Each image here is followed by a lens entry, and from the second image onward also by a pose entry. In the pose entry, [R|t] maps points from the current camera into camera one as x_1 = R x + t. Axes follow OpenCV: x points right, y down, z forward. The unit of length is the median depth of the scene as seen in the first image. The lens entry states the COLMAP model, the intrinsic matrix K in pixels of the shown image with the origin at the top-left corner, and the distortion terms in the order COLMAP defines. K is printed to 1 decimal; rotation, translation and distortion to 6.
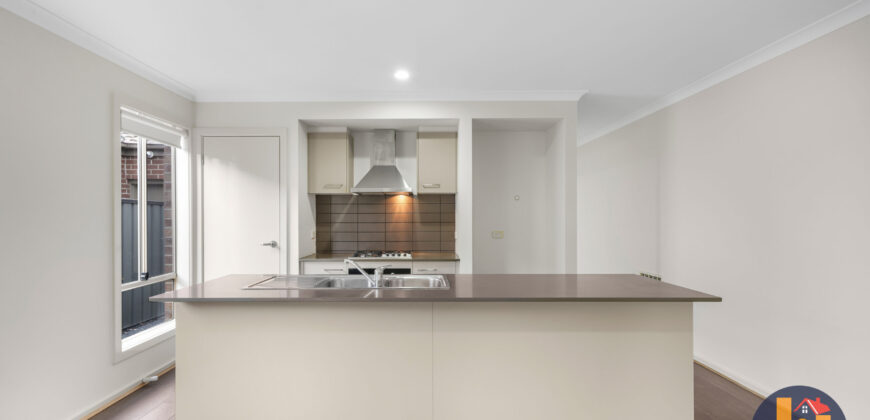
lens RADIAL K [[411.0, 0, 432.7], [0, 411.0, 212.6], [0, 0, 1]] dist [-0.000656, 0.000083]
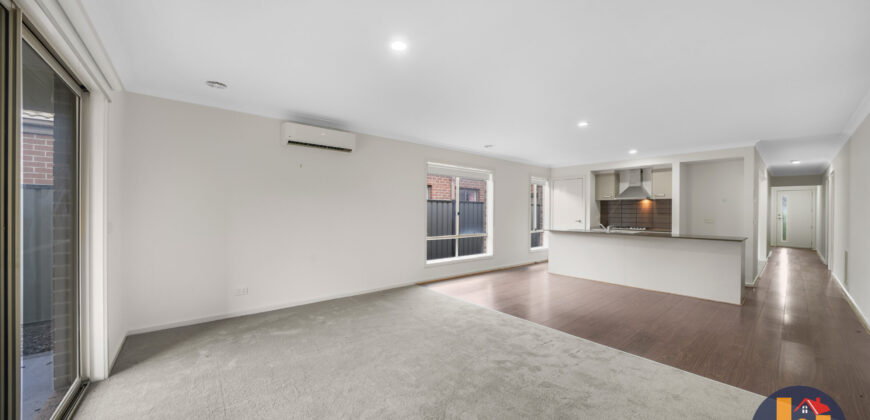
lens RADIAL K [[296.3, 0, 432.3], [0, 296.3, 210.8], [0, 0, 1]] dist [0.000492, 0.000000]
pose [[0.640962, 0.004022, -0.767562, 0.399533], [0.000488, 0.999984, 0.005648, 0.002401], [0.767573, -0.003995, 0.640950, -0.807870]]
